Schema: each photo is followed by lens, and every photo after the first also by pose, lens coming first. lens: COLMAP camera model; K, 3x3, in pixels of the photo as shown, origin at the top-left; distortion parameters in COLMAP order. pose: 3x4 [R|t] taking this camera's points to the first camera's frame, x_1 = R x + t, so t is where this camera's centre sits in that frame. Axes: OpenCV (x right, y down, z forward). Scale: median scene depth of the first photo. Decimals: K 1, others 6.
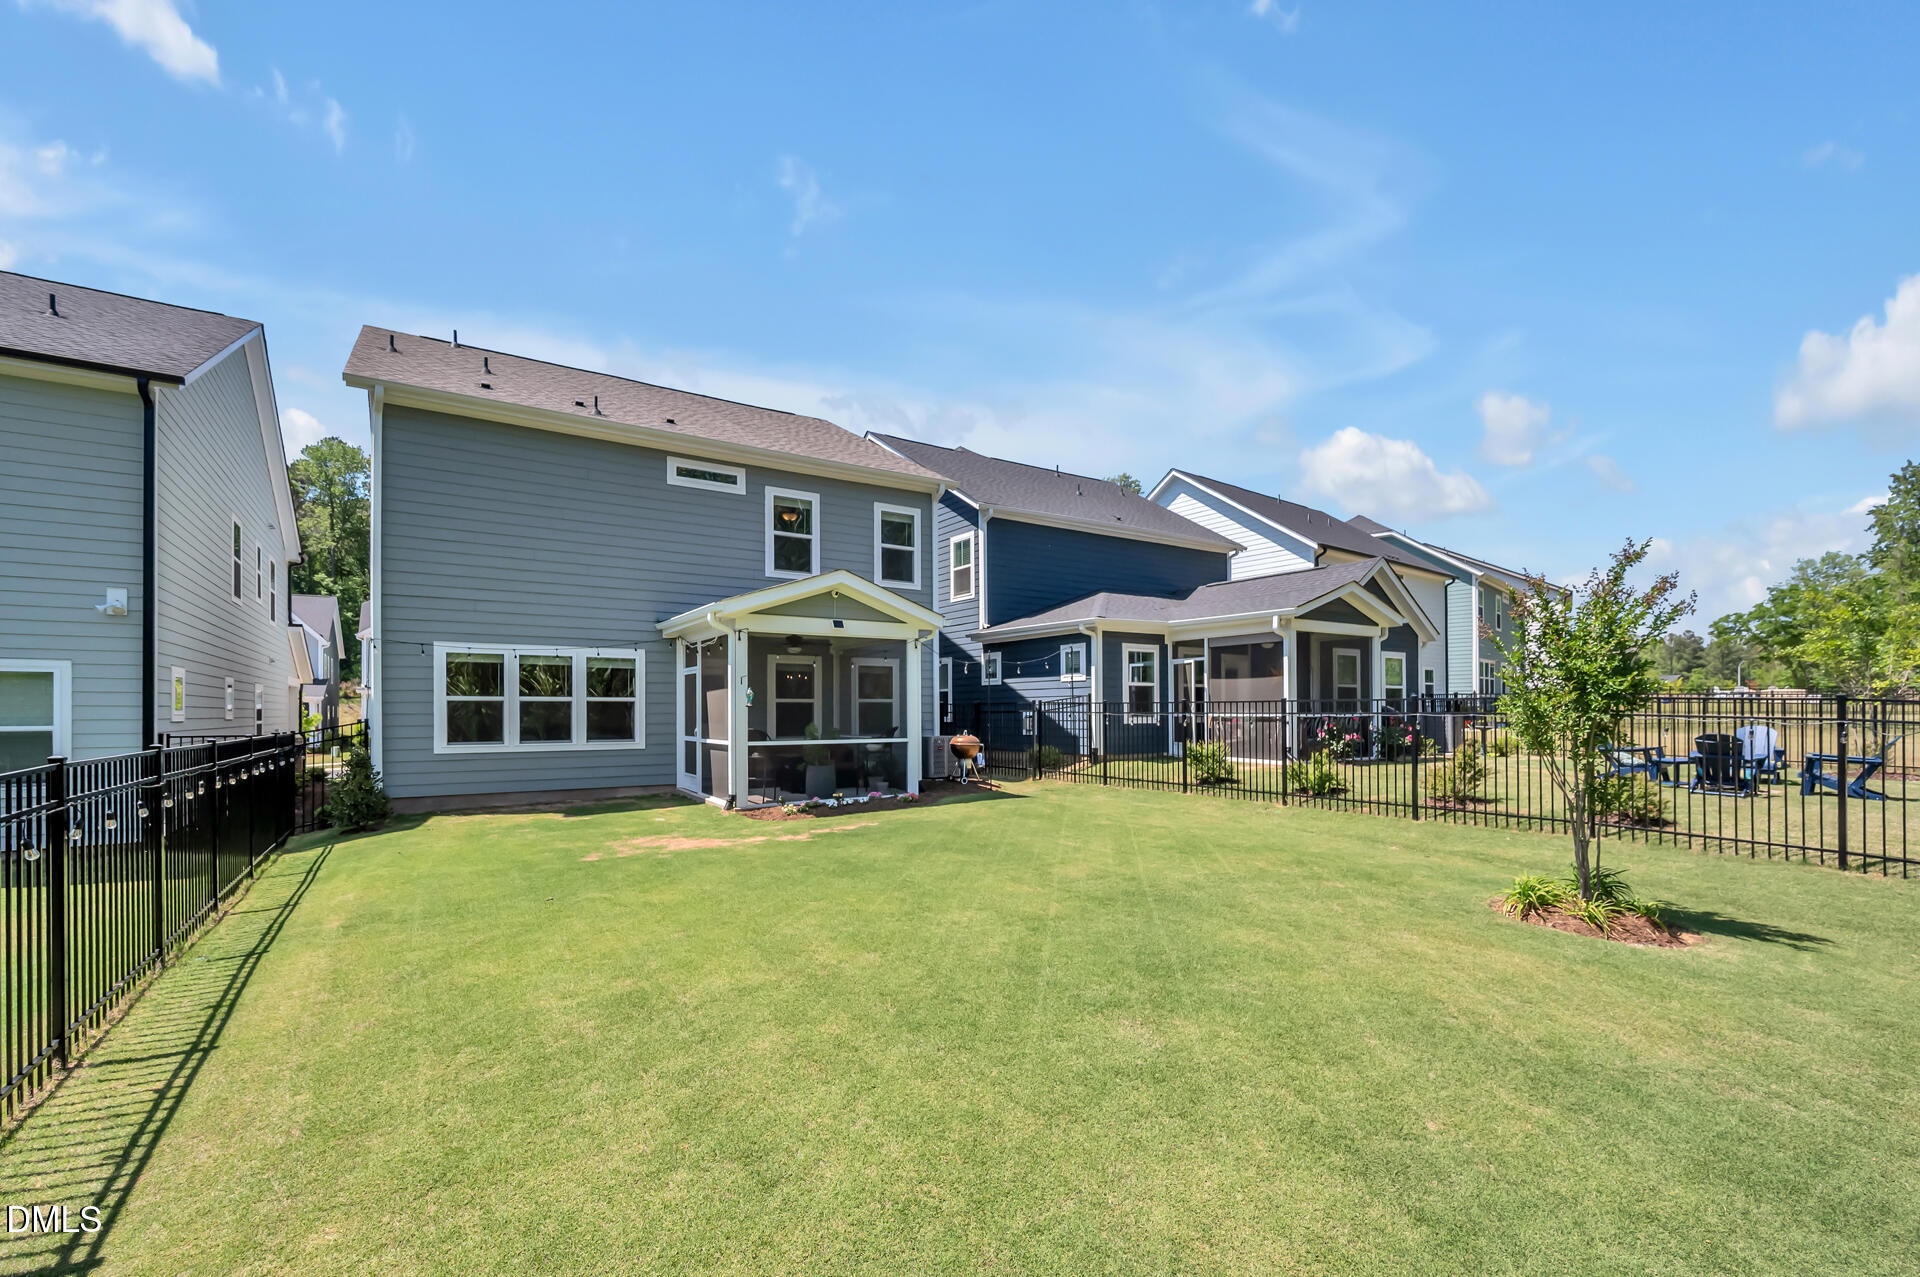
lens RADIAL K [[800.9, 0, 956.5], [0, 800.9, 705.2], [0, 0, 1]] dist [0.000548, -0.000071]
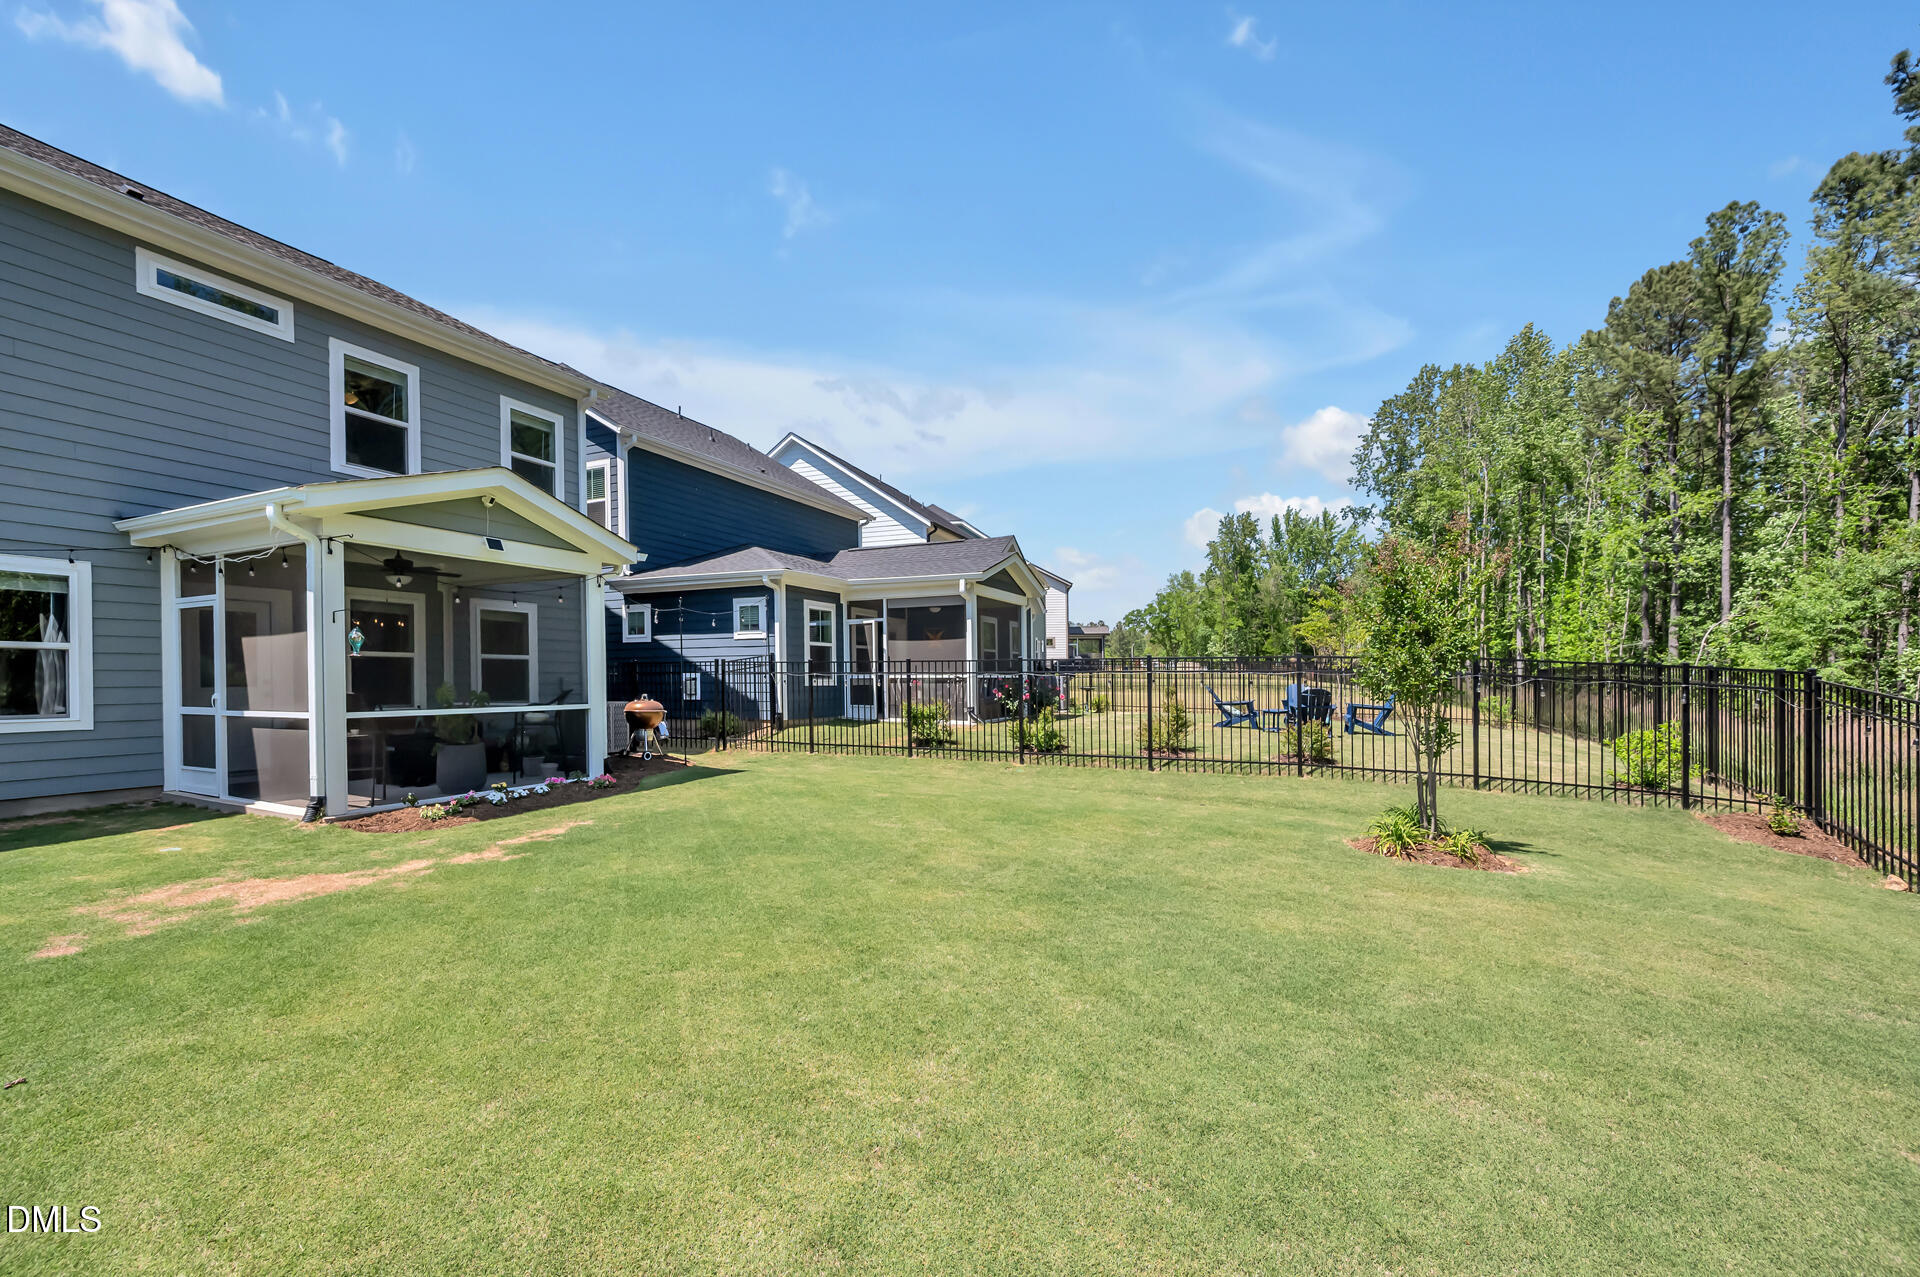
lens RADIAL K [[773.3, 0, 957.8], [0, 773.3, 681.0], [0, 0, 1]] dist [-0.000327, -0.000500]
pose [[0.858076, -0.001670, 0.513520, -0.130553], [-0.003782, 0.999947, 0.009572, 0.010300], [-0.513509, -0.010156, 0.858024, 0.177902]]
